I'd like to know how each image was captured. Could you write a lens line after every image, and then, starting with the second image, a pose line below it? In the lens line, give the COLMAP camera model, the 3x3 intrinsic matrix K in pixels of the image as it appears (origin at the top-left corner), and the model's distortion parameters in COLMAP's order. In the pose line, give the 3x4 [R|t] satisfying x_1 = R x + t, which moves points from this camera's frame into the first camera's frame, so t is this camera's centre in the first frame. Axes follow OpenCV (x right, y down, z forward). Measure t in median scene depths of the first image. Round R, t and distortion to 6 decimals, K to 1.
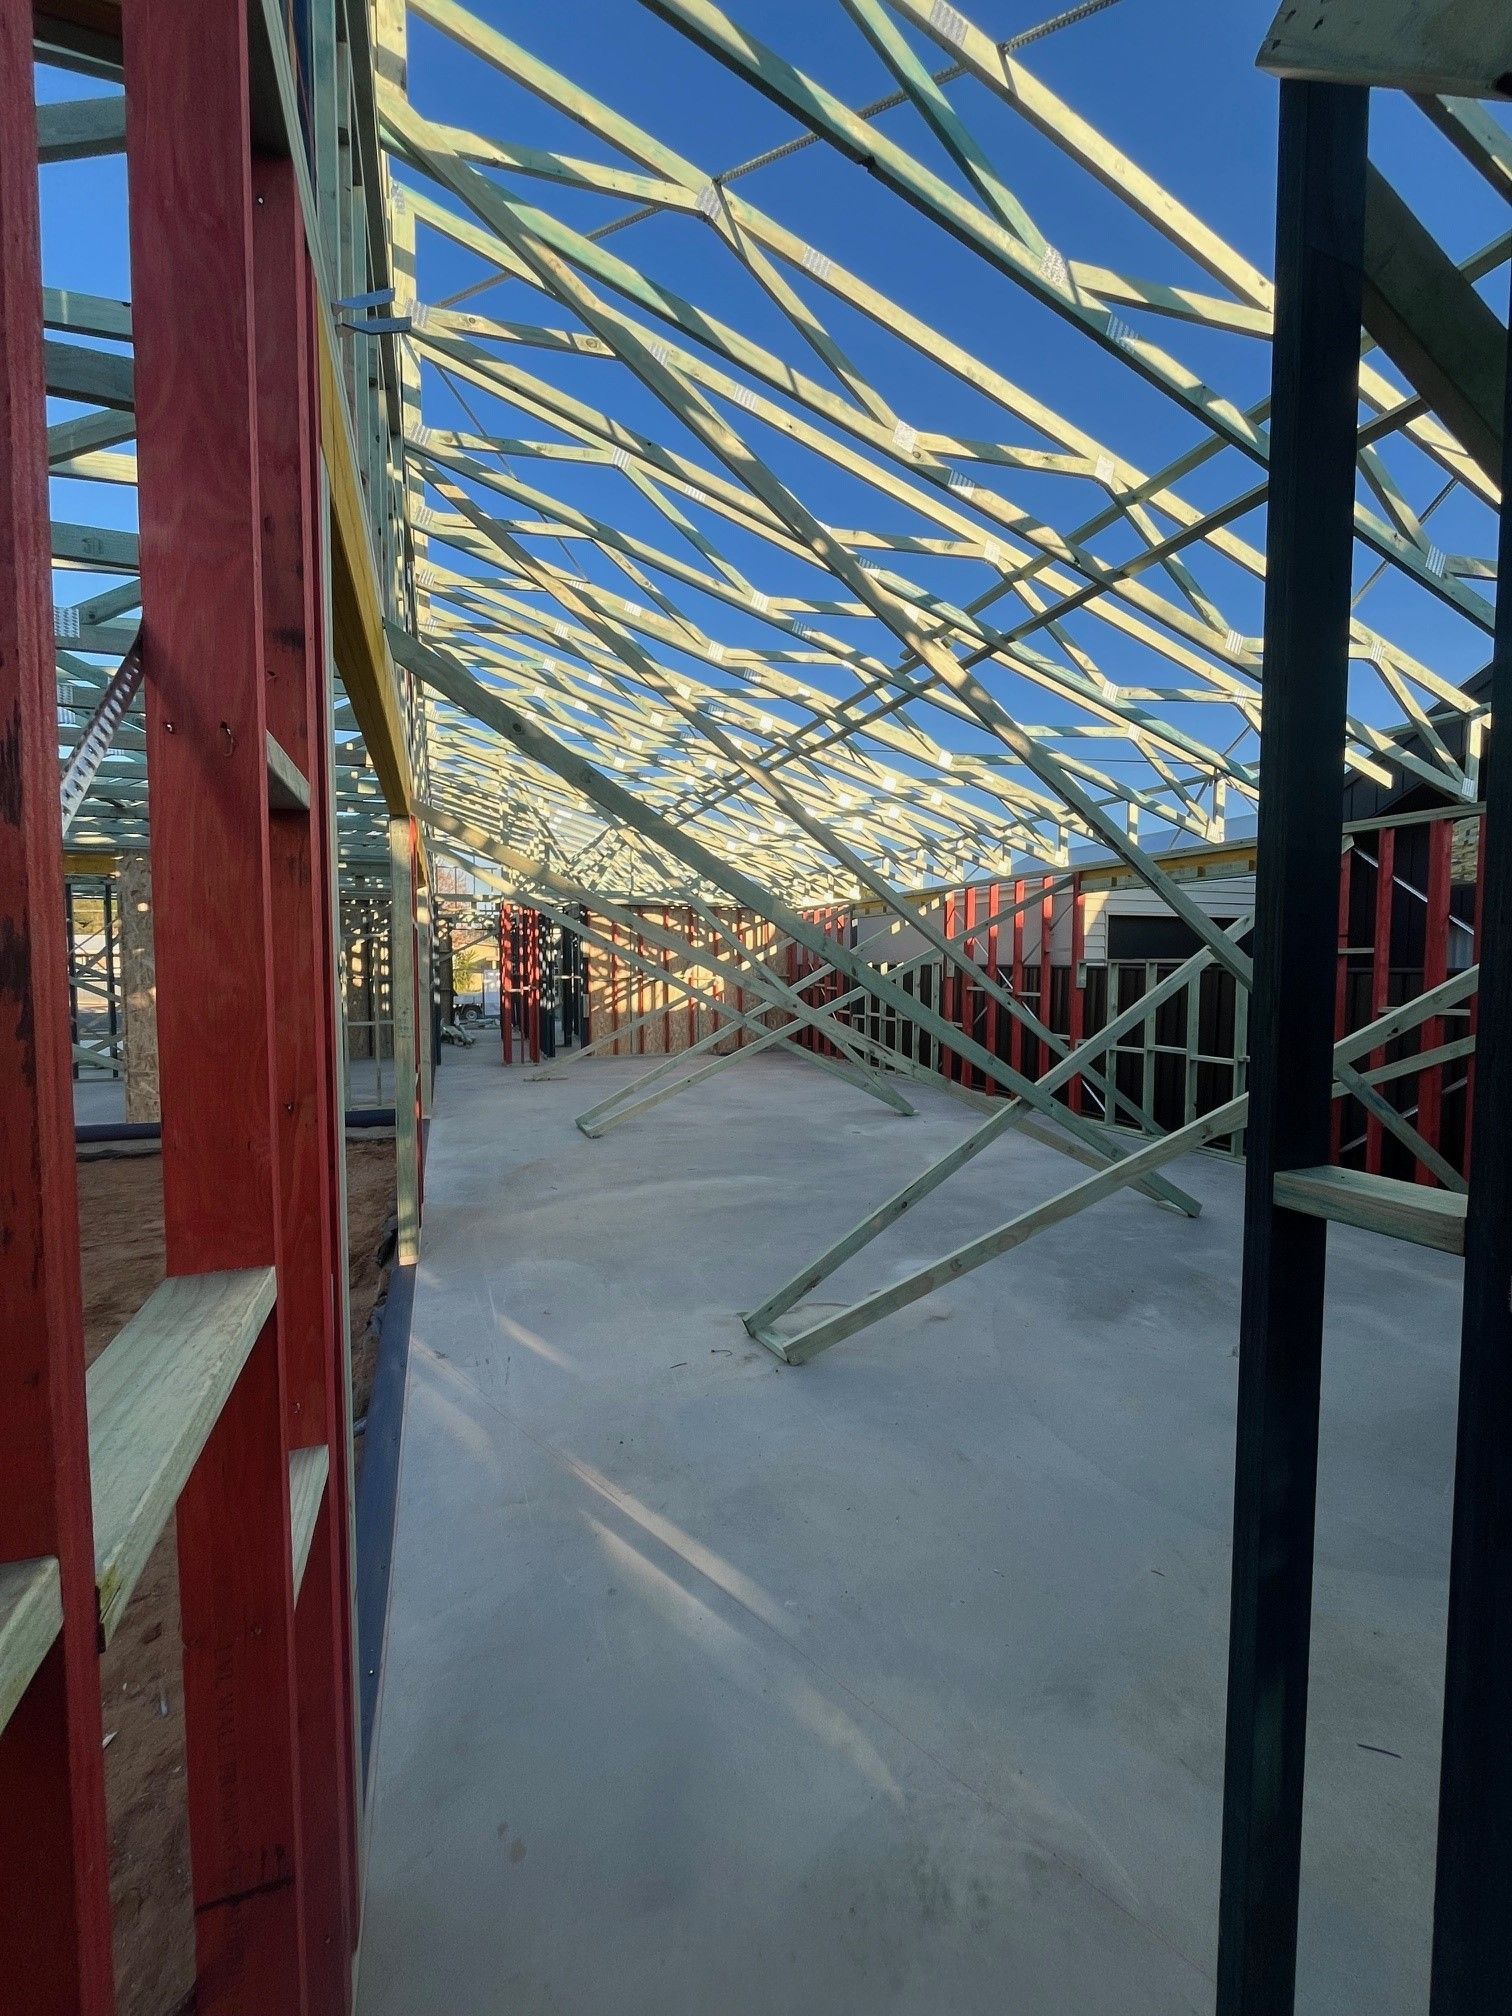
lens RADIAL K [[814.9, 0, 748.1], [0, 814.9, 1004.4], [0, 0, 1]] dist [-0.000922, 0.000029]
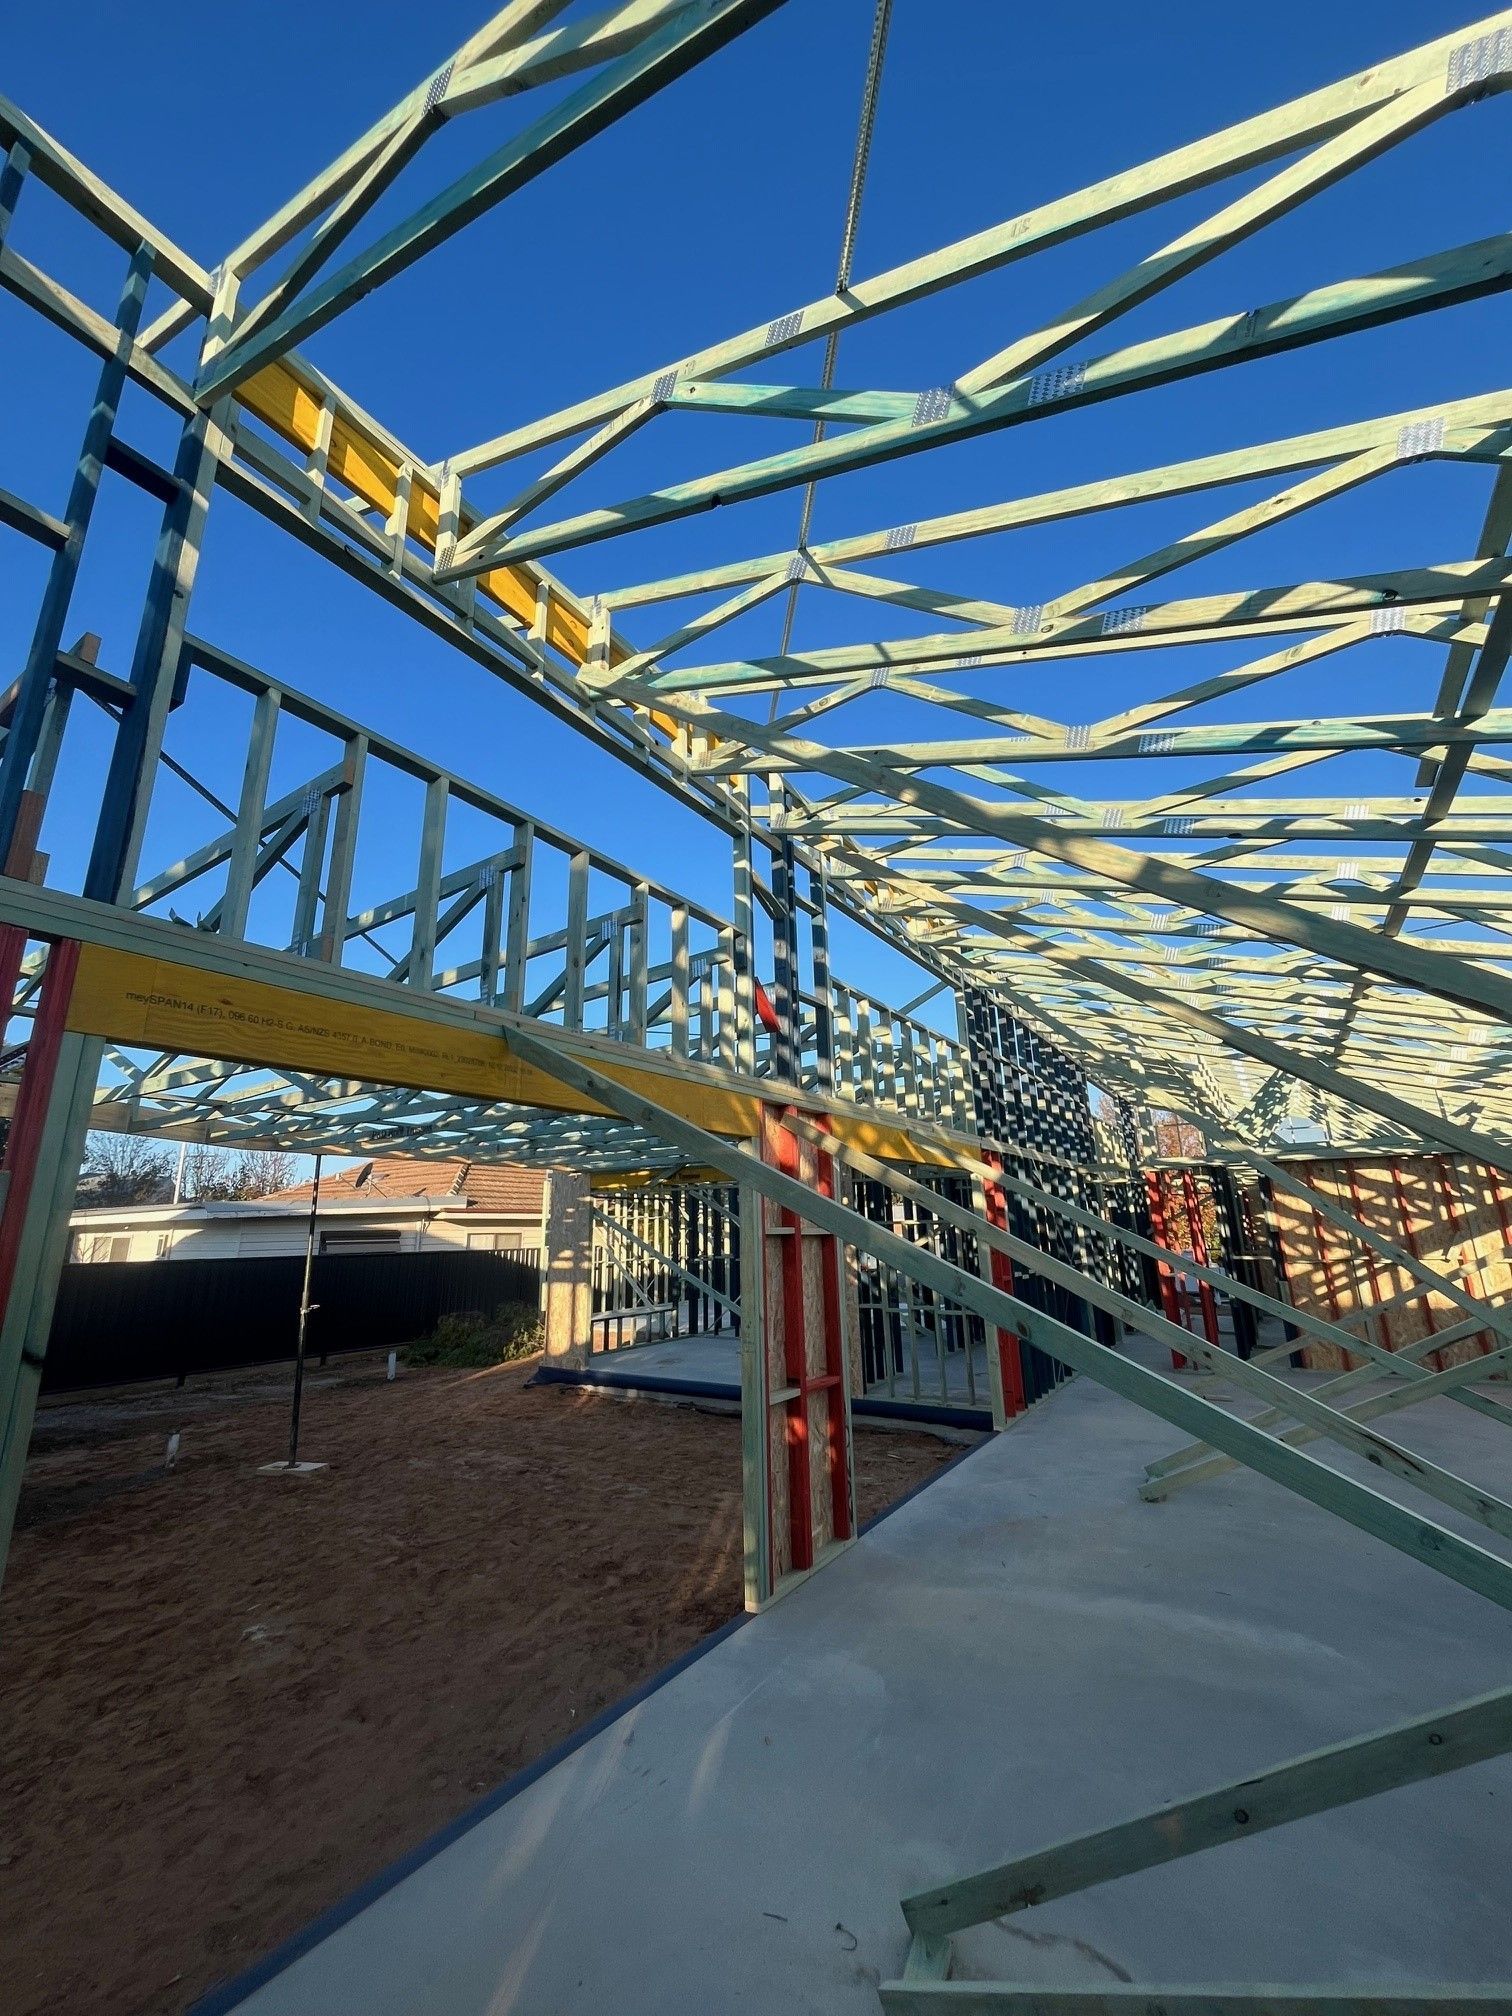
lens RADIAL K [[814.9, 0, 748.1], [0, 814.9, 1004.4], [0, 0, 1]] dist [-0.000922, 0.000029]
pose [[0.597740, -0.221459, -0.770495, 0.150676], [-0.023193, 0.955909, -0.292744, -0.024969], [0.801354, 0.192856, 0.566249, 0.106300]]
